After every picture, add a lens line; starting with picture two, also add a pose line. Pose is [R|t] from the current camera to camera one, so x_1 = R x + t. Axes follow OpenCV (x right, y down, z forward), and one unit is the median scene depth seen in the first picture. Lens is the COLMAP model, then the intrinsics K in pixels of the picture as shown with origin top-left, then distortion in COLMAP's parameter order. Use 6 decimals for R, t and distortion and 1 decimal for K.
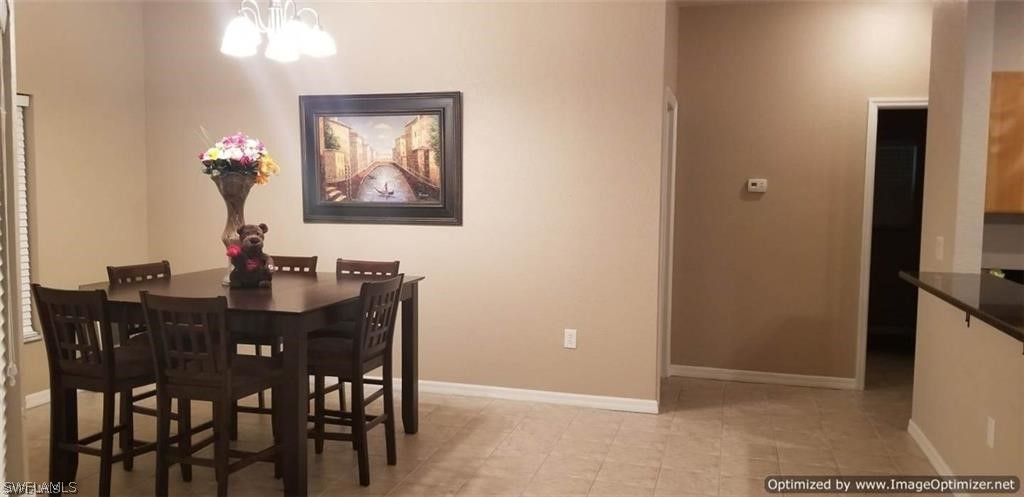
lens RADIAL K [[797.5, 0, 514.7], [0, 797.5, 243.7], [0, 0, 1]] dist [0.039103, -0.059218]
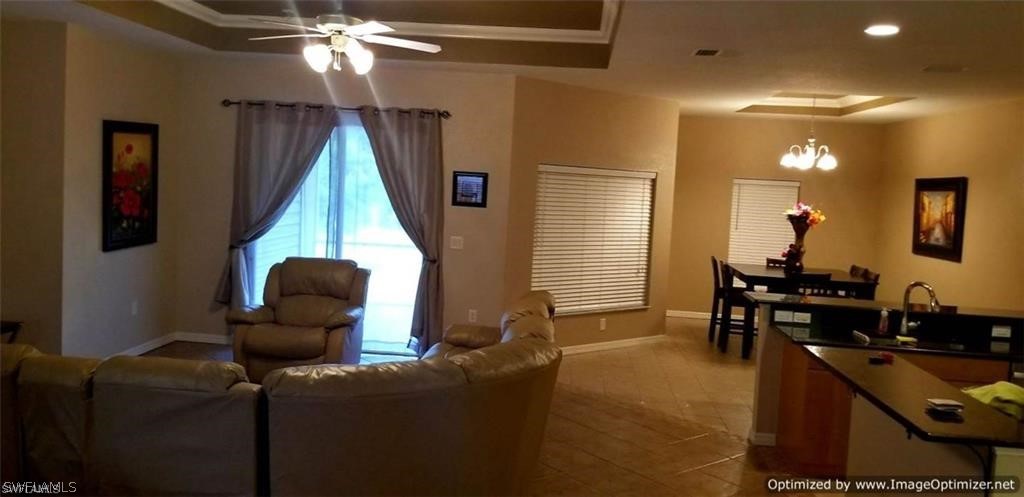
lens RADIAL K [[797.5, 0, 519.5], [0, 797.5, 239.9], [0, 0, 1]] dist [0.039103, -0.059218]
pose [[0.190228, 0.071627, -0.979123, 1.459786], [-0.121538, 0.991381, 0.048911, -0.043835], [0.974188, 0.109696, 0.197294, -0.165340]]
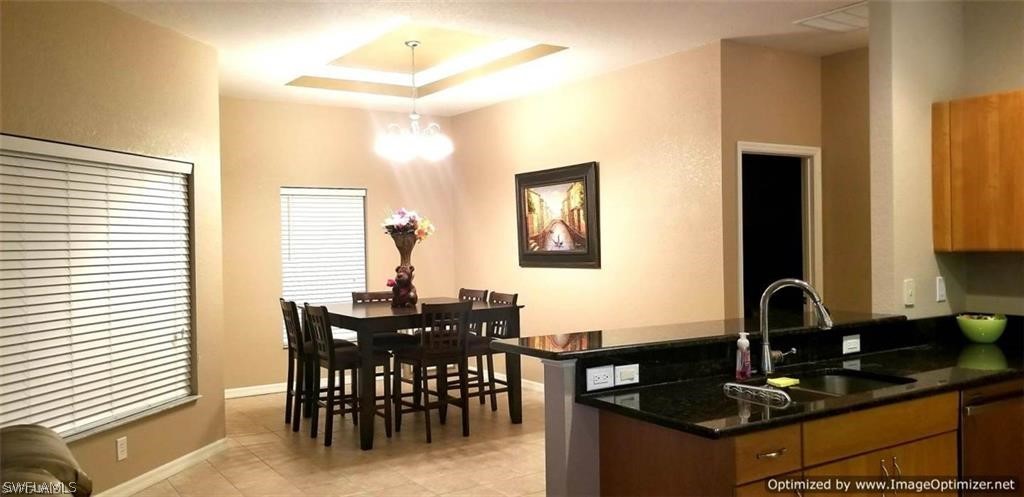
lens RADIAL K [[797.5, 0, 511.3], [0, 797.5, 246.3], [0, 0, 1]] dist [0.039103, -0.059218]
pose [[0.753709, -0.021071, -0.656870, 0.728218], [-0.018703, 0.998393, -0.053486, 0.013780], [0.656942, 0.052599, 0.752104, -0.030680]]
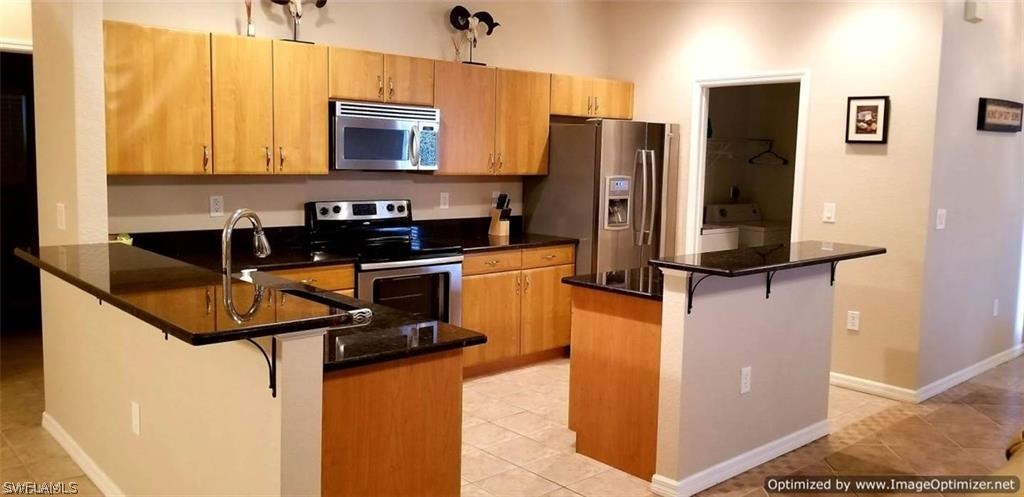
lens RADIAL K [[797.5, 0, 515.5], [0, 797.5, 245.3], [0, 0, 1]] dist [0.039103, -0.059218]
pose [[0.537168, -0.092511, 0.838387, 0.048048], [0.040269, 0.995646, 0.084063, -0.013604], [-0.842513, -0.011395, 0.538555, 0.089886]]
